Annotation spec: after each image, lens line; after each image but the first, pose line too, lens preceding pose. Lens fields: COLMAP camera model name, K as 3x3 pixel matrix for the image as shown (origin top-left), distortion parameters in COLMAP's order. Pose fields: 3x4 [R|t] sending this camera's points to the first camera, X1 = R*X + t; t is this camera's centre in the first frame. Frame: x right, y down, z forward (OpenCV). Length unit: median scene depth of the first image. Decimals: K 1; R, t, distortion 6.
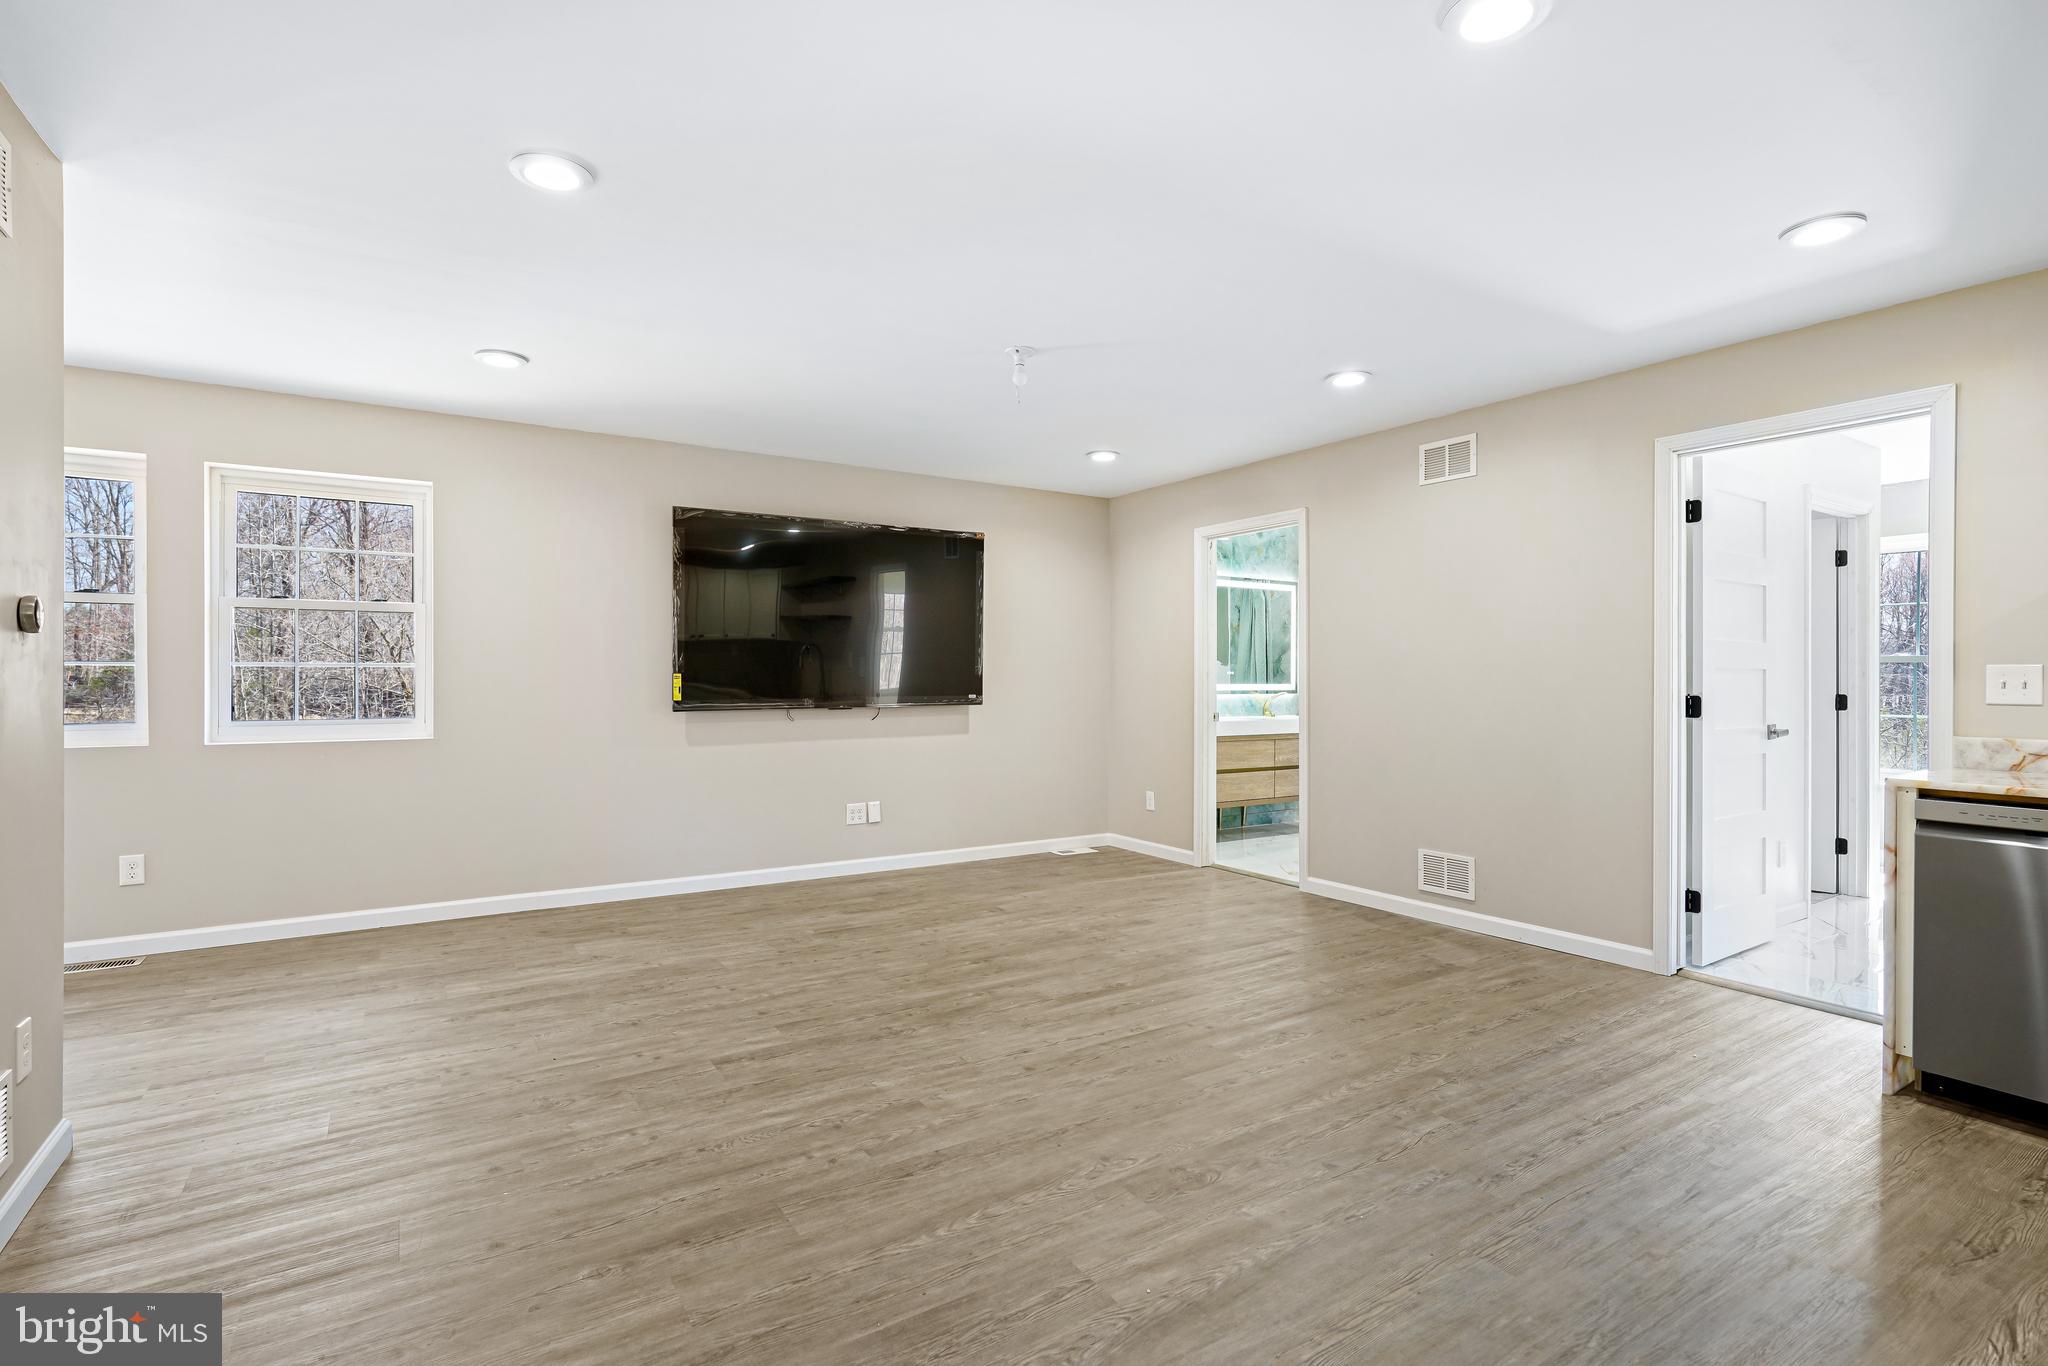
lens RADIAL K [[954.4, 0, 1034.5], [0, 954.4, 679.8], [0, 0, 1]] dist [-0.002566, 0.000514]
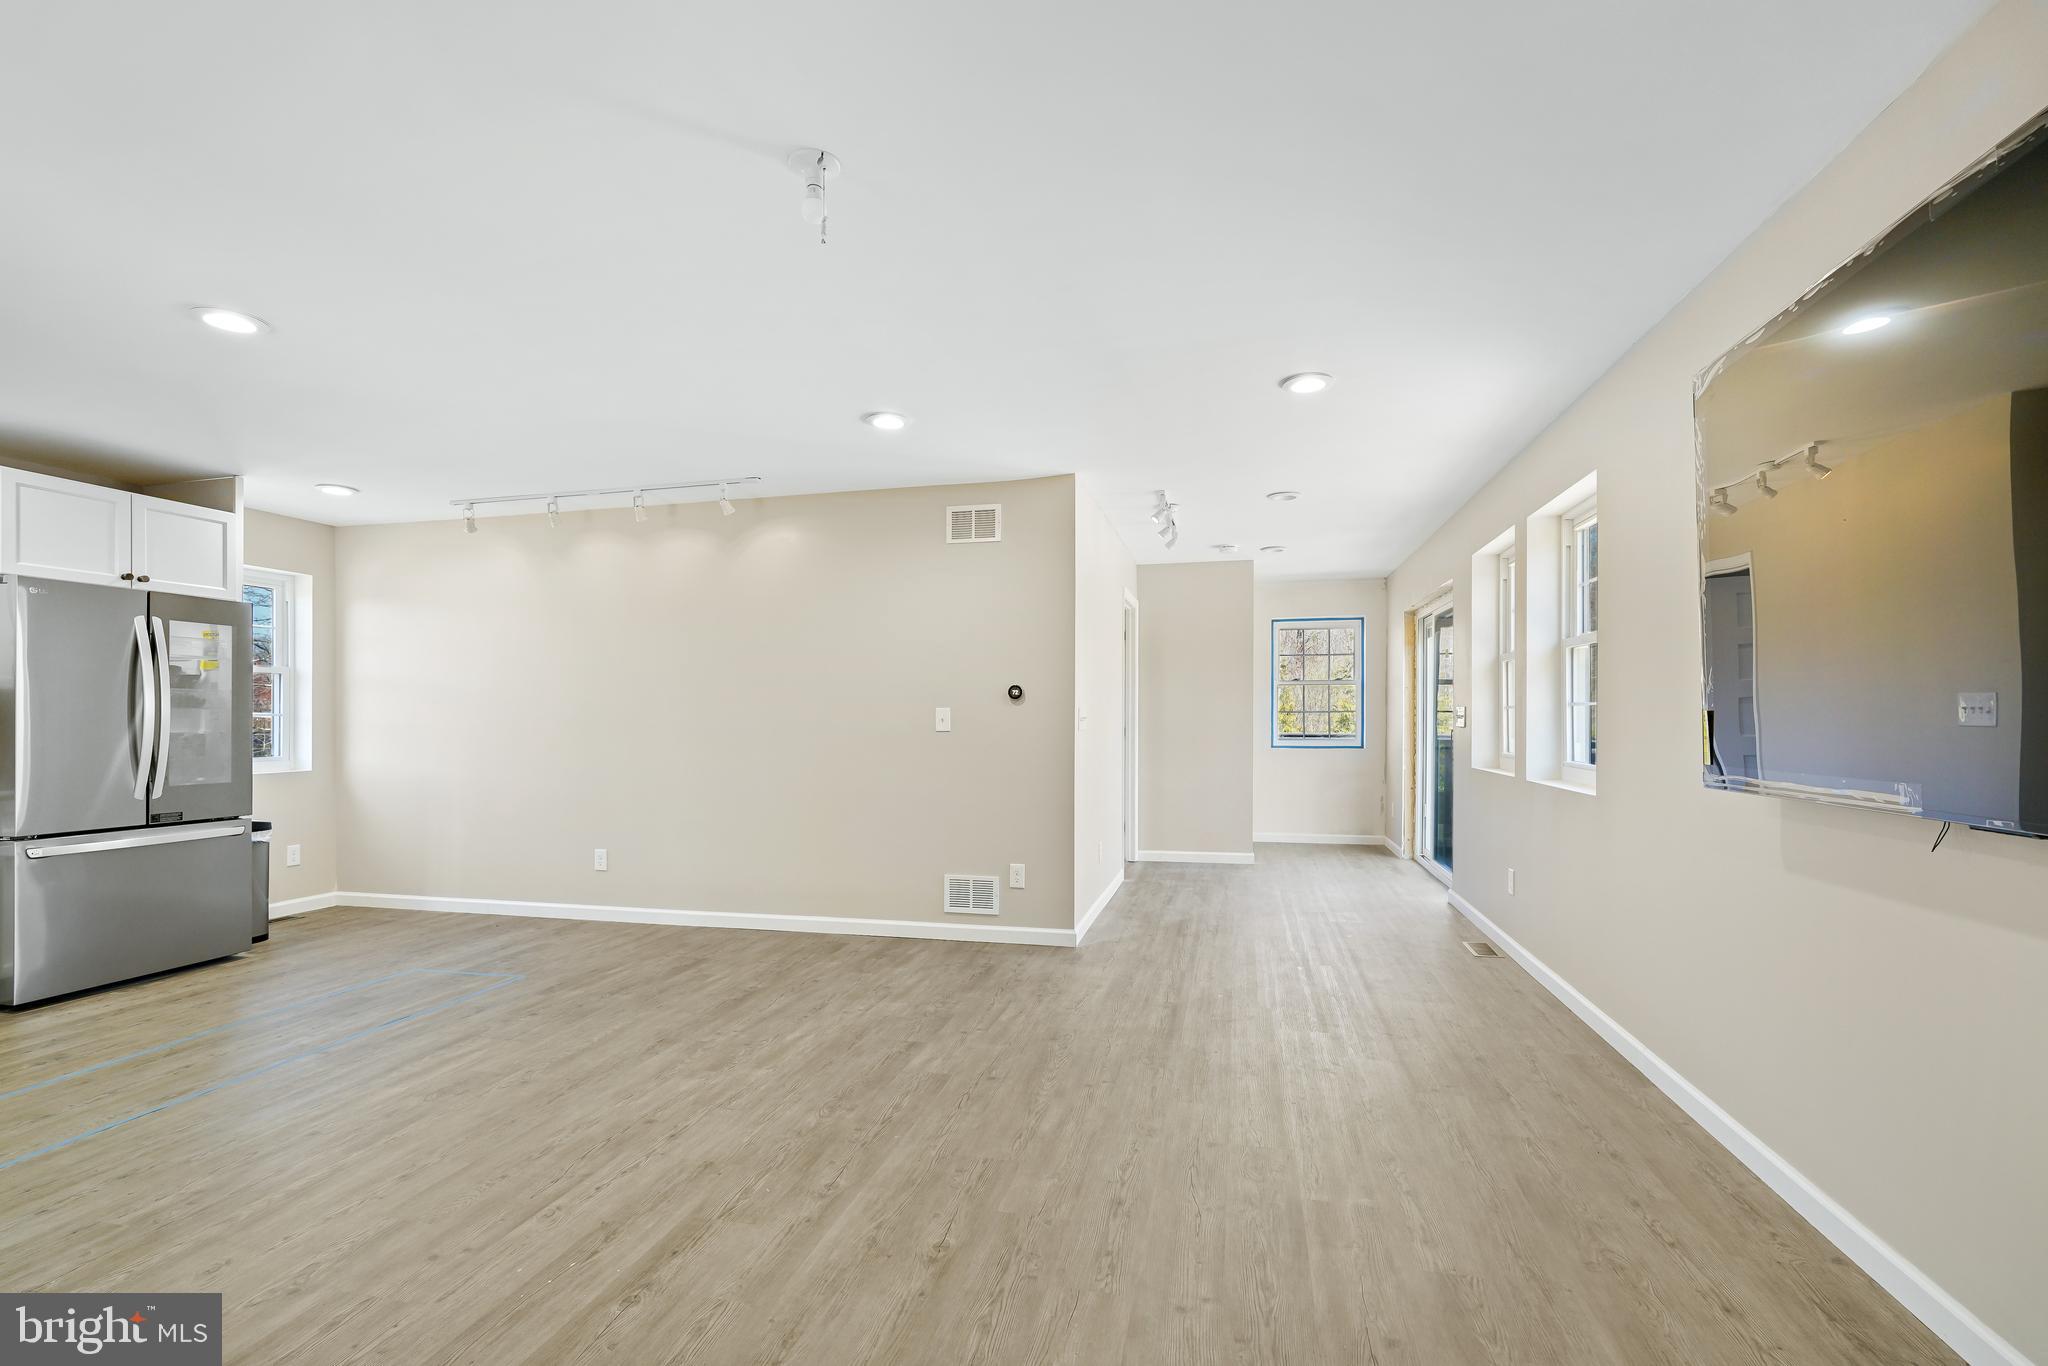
lens RADIAL K [[925.4, 0, 1035.2], [0, 925.4, 721.5], [0, 0, 1]] dist [-0.003319, 0.002670]
pose [[-0.725113, 0.001158, -0.688629, 0.359740], [-0.000183, 0.999998, 0.001874, -0.004314], [0.688630, 0.001485, -0.725111, 1.958117]]
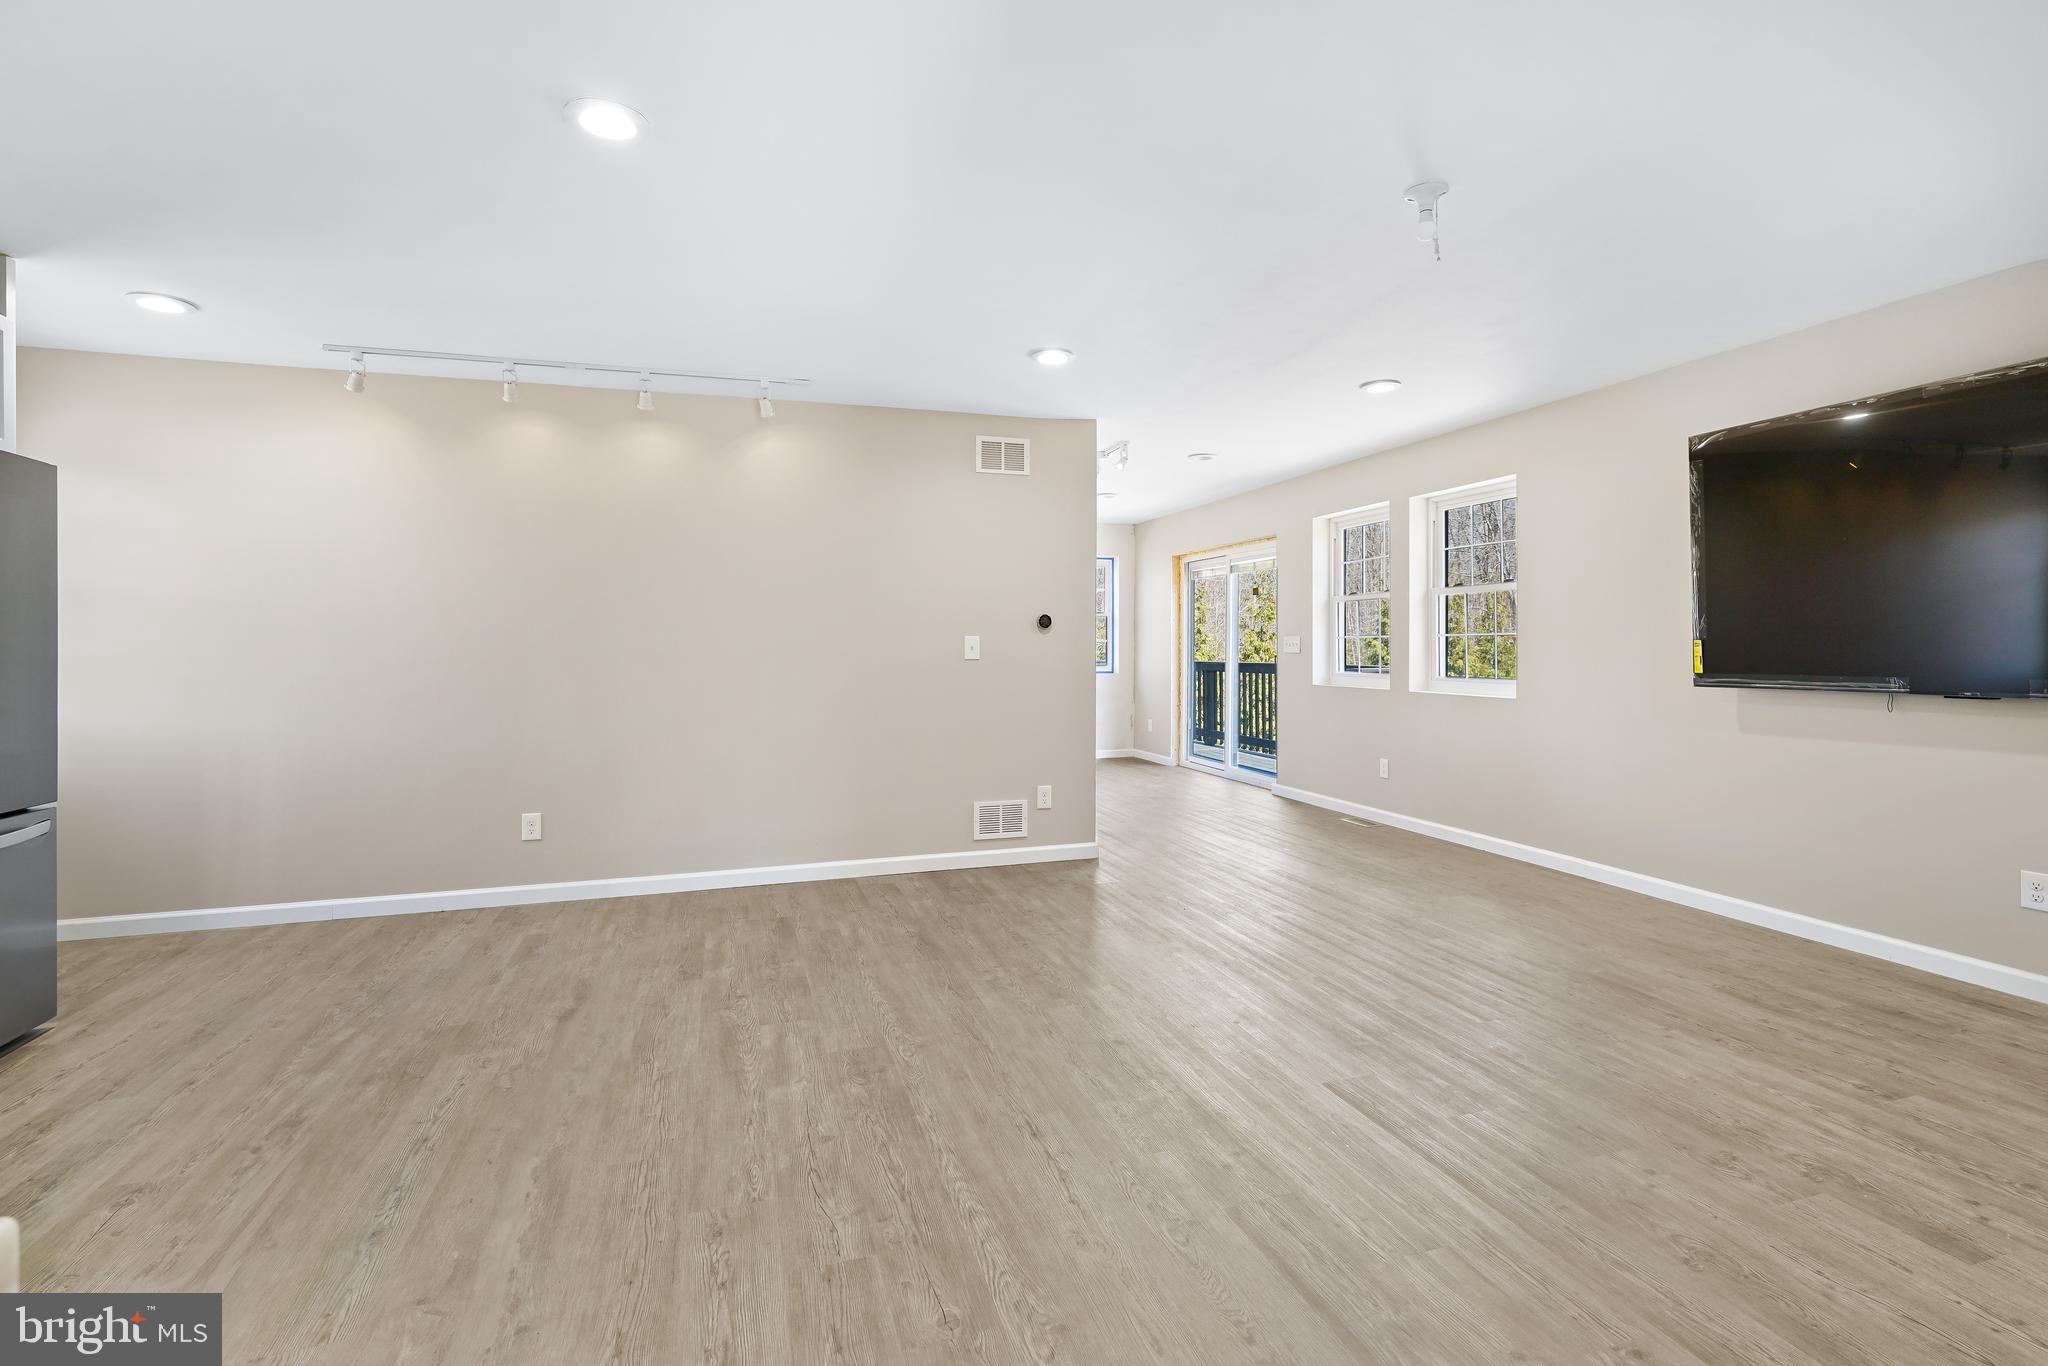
lens RADIAL K [[954.4, 0, 1050.1], [0, 954.4, 641.5], [0, 0, 1]] dist [-0.002566, 0.000514]
pose [[-0.247743, -0.006449, -0.968804, 0.976534], [0.003147, 0.999967, -0.007461, -0.001925], [0.968821, -0.004897, -0.247715, 1.178986]]
